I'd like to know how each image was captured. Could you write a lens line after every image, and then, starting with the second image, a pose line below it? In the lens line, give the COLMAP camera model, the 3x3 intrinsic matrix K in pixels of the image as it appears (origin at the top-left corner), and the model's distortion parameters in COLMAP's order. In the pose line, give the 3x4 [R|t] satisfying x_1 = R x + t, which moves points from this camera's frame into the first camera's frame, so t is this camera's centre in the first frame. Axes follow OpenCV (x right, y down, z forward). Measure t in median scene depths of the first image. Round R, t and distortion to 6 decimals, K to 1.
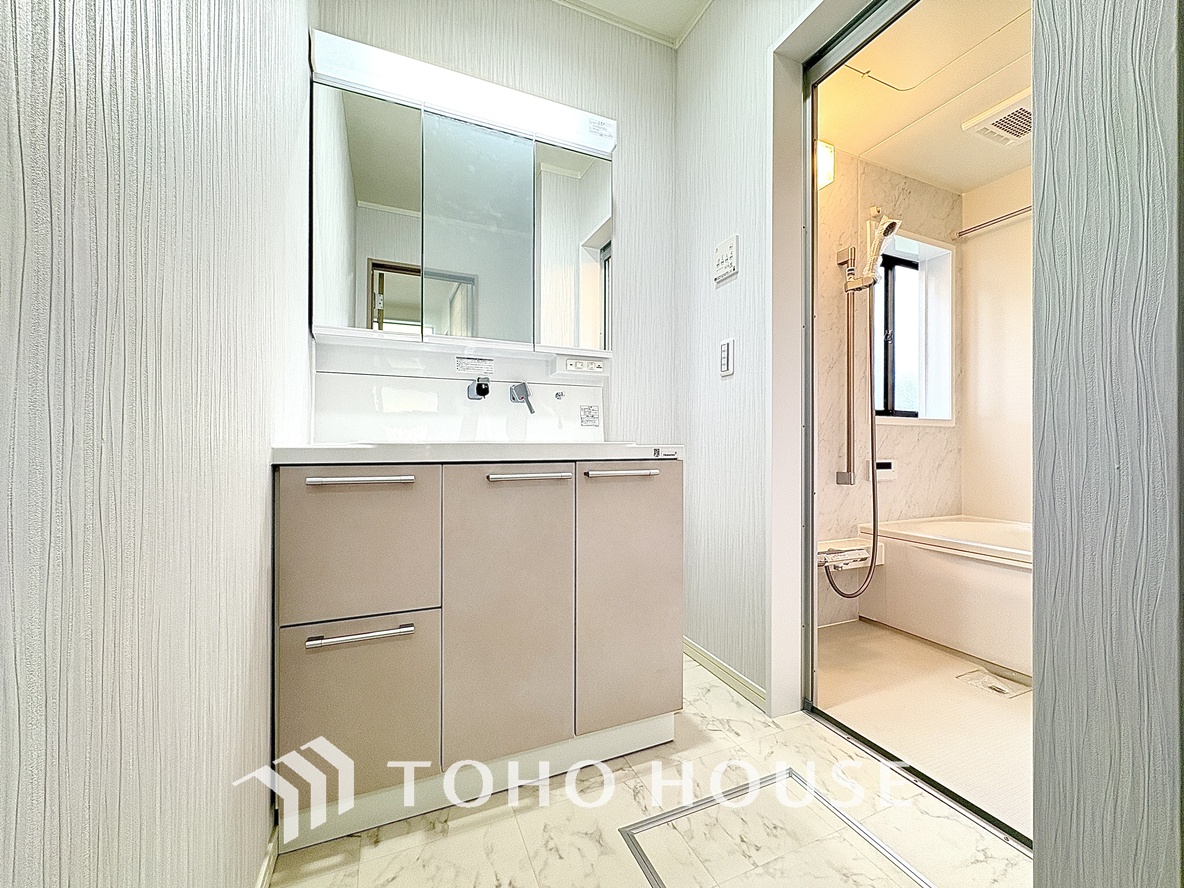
lens RADIAL K [[474.9, 0, 592.5], [0, 474.9, 445.8], [0, 0, 1]] dist [-0.000834, 0.000458]
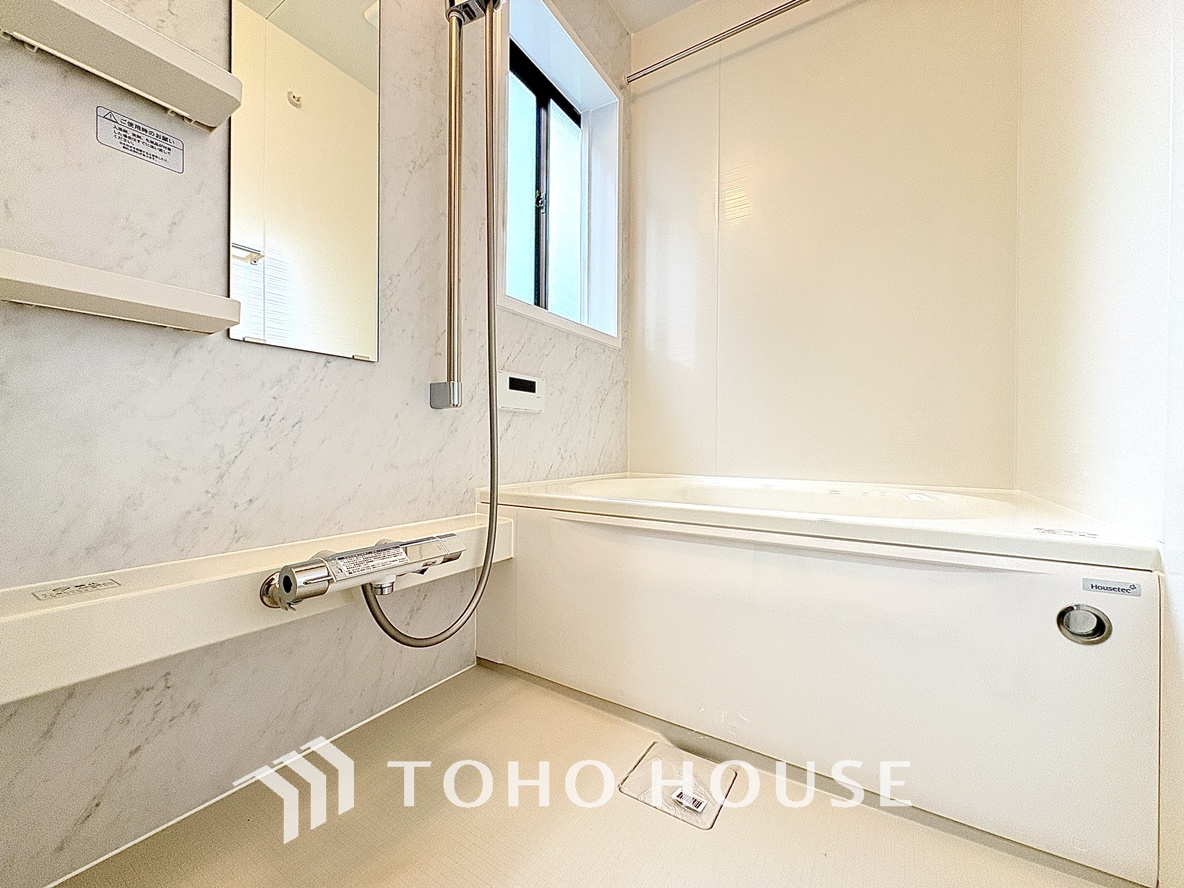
lens RADIAL K [[474.9, 0, 592.2], [0, 474.9, 443.1], [0, 0, 1]] dist [-0.000834, 0.000458]
pose [[0.829566, 0.002264, 0.558404, 0.350106], [-0.006609, 0.999962, 0.005764, 0.105188], [-0.558369, -0.008472, 0.829549, 0.457455]]
